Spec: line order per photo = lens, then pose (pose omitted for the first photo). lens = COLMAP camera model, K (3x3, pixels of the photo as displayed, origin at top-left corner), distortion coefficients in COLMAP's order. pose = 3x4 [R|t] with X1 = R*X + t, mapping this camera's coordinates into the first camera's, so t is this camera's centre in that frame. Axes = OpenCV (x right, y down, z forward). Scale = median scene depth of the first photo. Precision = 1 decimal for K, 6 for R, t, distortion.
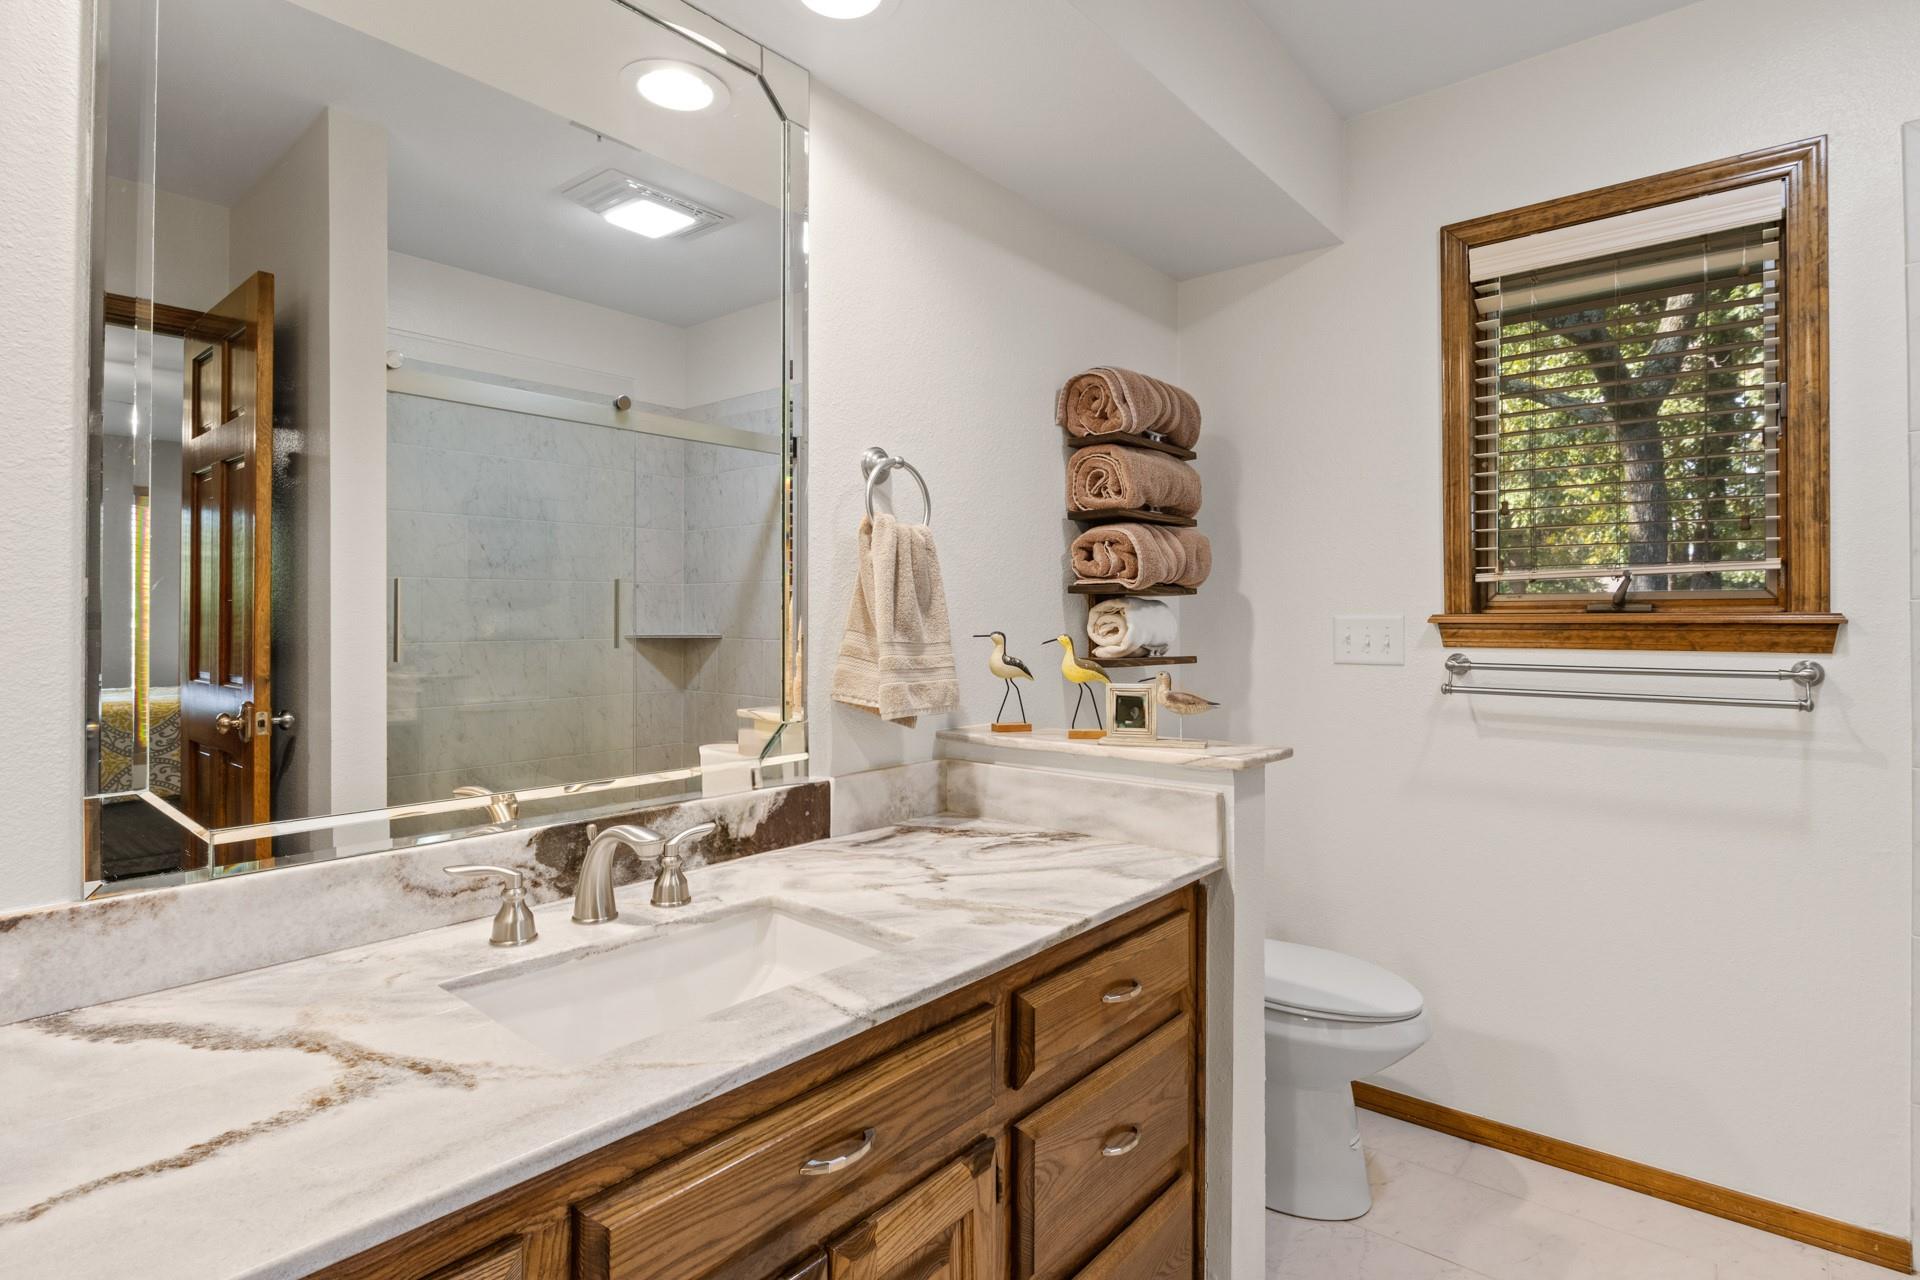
lens RADIAL K [[967.3, 0, 959.5], [0, 967.3, 625.7], [0, 0, 1]] dist [-0.000438, 0.000003]
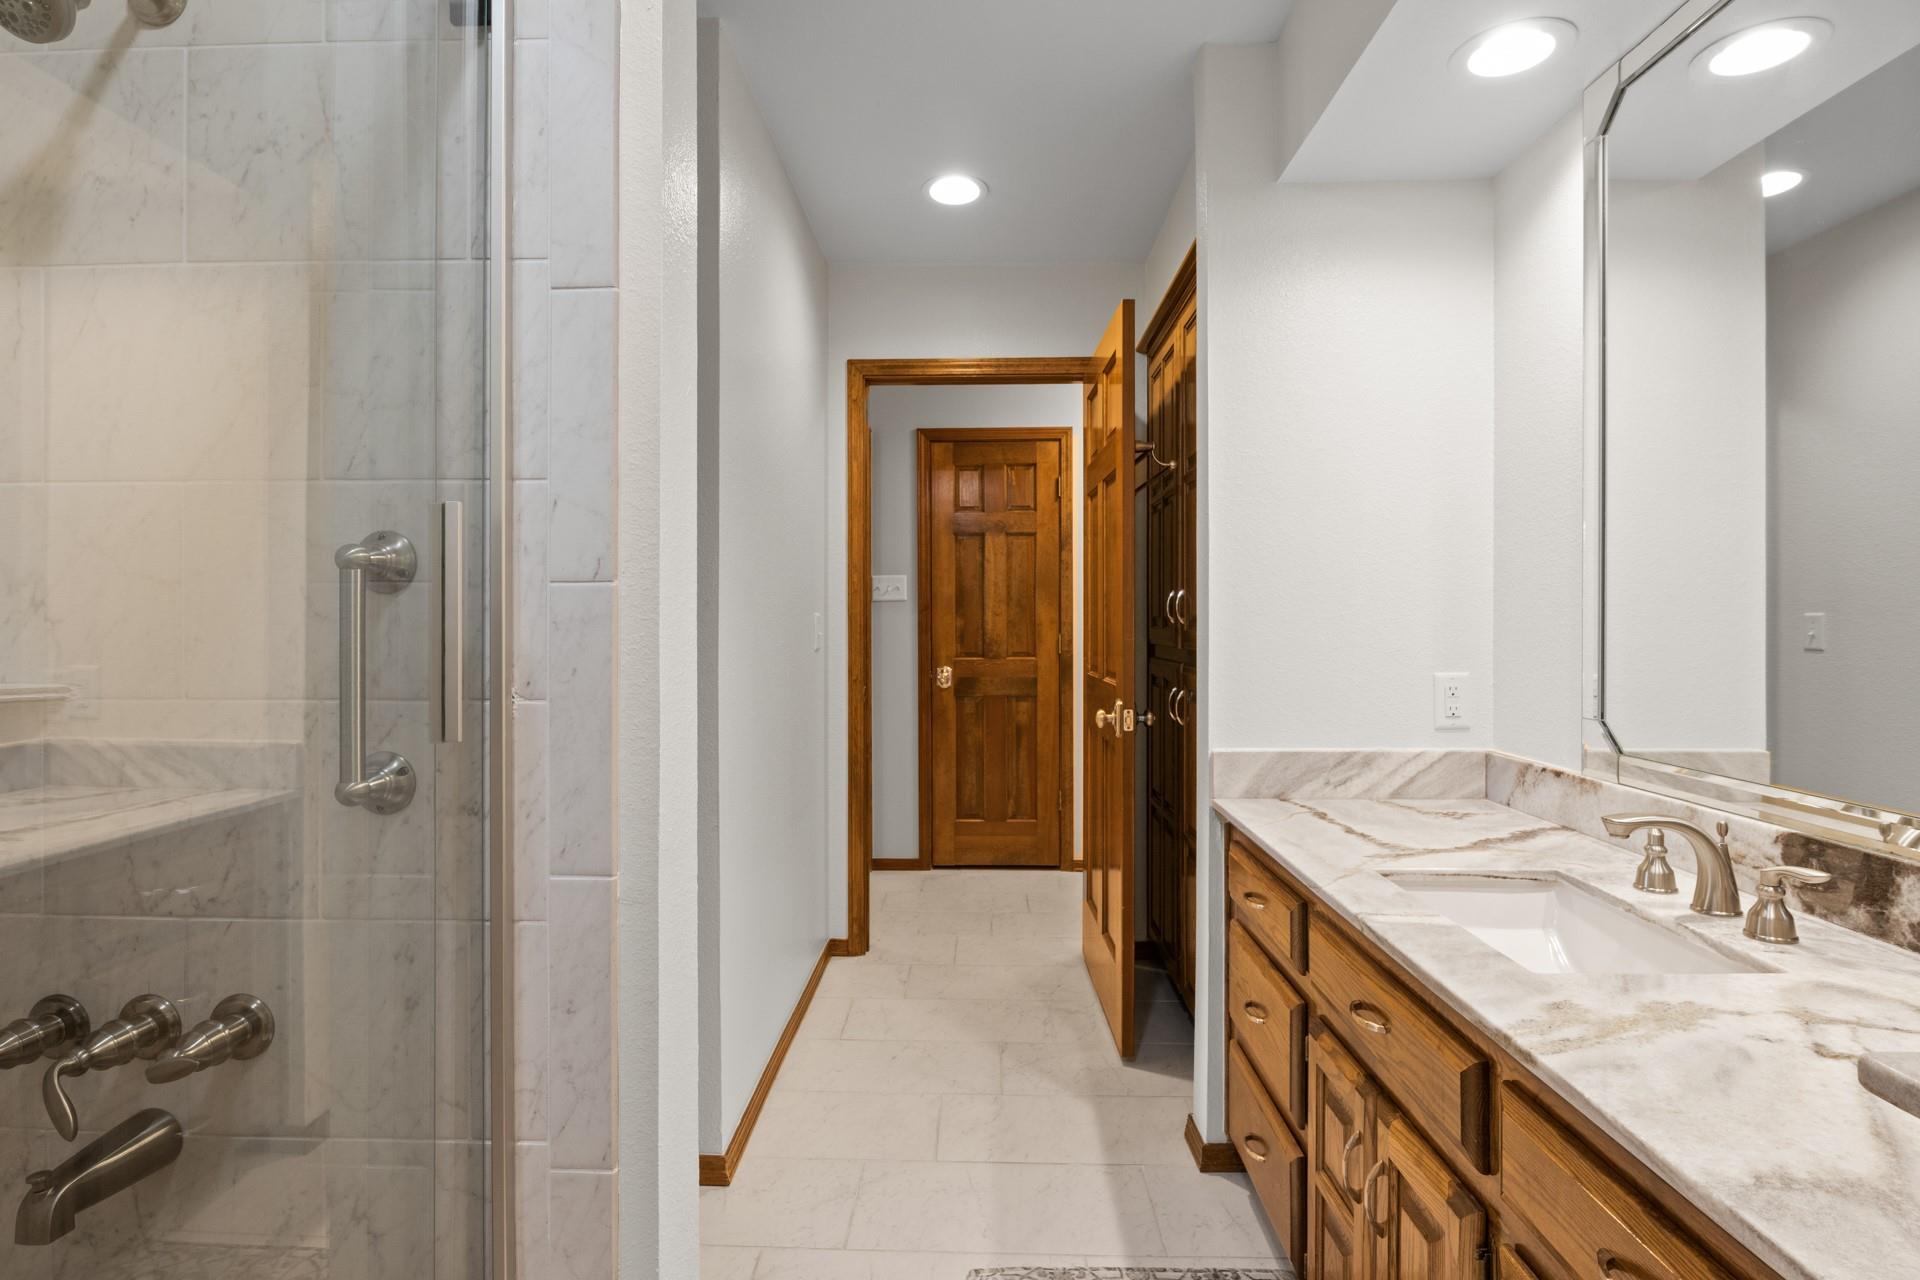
lens RADIAL K [[967.3, 0, 959.0], [0, 967.3, 630.7], [0, 0, 1]] dist [-0.000438, 0.000003]
pose [[-0.787880, 0.000380, -0.615829, 0.858445], [-0.008471, 0.999898, 0.011456, 0.000878], [0.615770, 0.014243, -0.787797, 1.272962]]
